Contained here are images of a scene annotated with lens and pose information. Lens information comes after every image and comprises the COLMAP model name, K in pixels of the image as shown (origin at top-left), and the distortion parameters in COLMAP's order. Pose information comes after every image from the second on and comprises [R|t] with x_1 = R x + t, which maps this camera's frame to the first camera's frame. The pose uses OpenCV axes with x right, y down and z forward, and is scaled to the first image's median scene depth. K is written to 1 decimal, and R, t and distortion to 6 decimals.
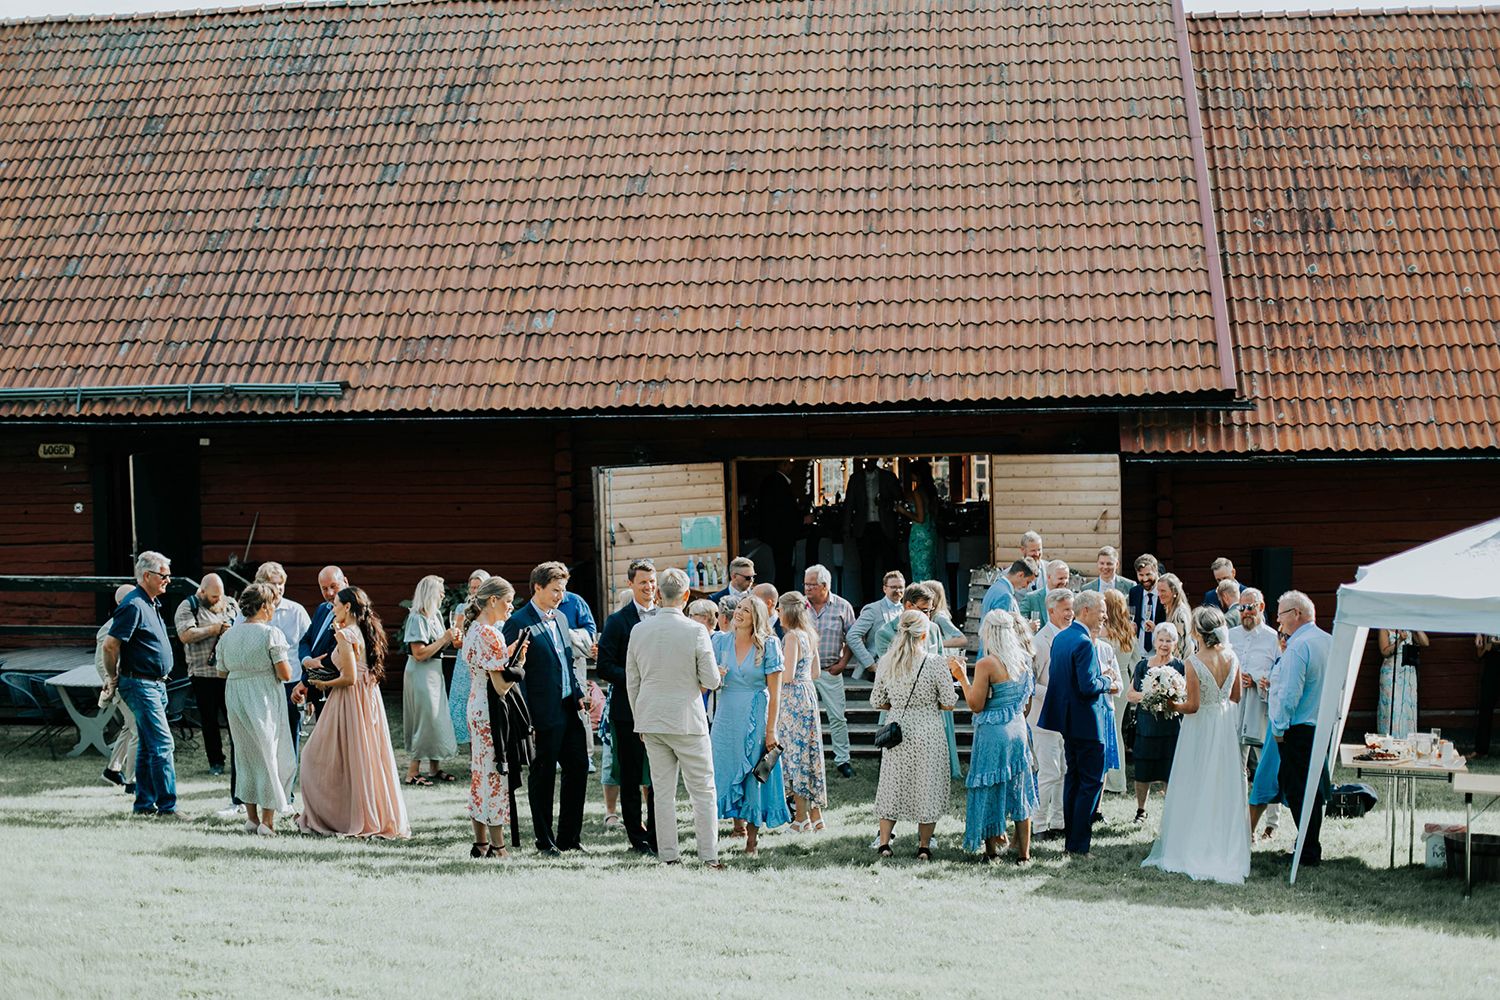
lens RADIAL K [[2236.8, 0, 750.2], [0, 2236.8, 521.3], [0, 0, 1]] dist [-0.123536, 0.073718]
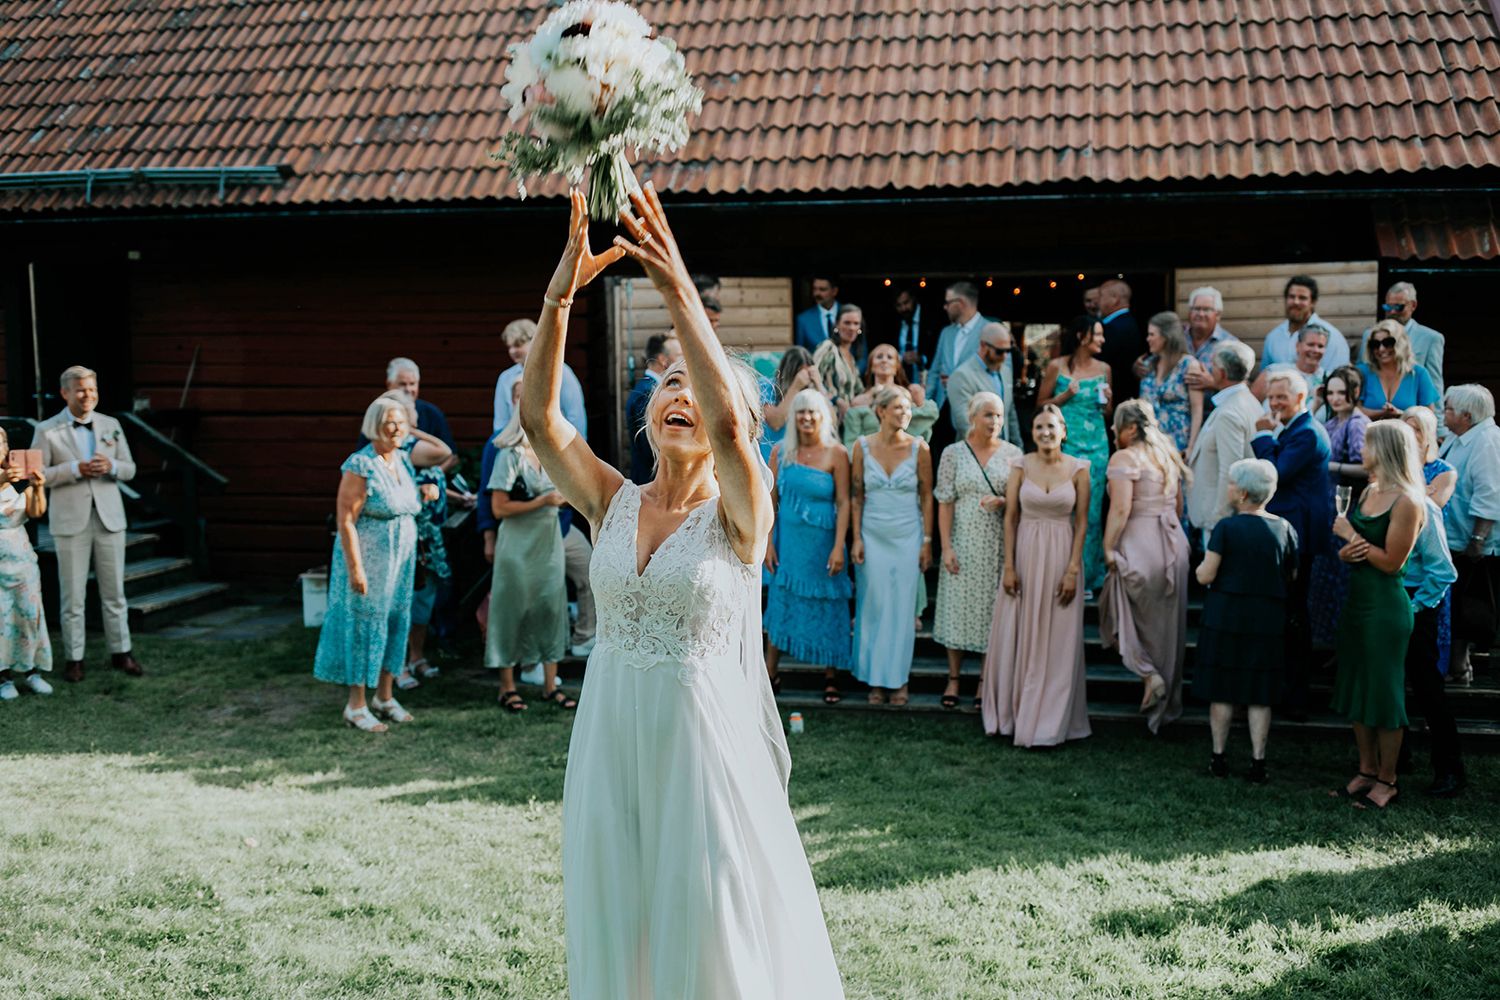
lens RADIAL K [[1454.2, 0, 743.9], [0, 1454.2, 493.1], [0, 0, 1]] dist [-0.063352, 0.056015]
pose [[0.996022, 0.024263, -0.085737, 0.014655], [-0.021772, 0.999317, 0.029869, 0.029323], [0.086404, -0.027883, 0.995870, 0.532843]]
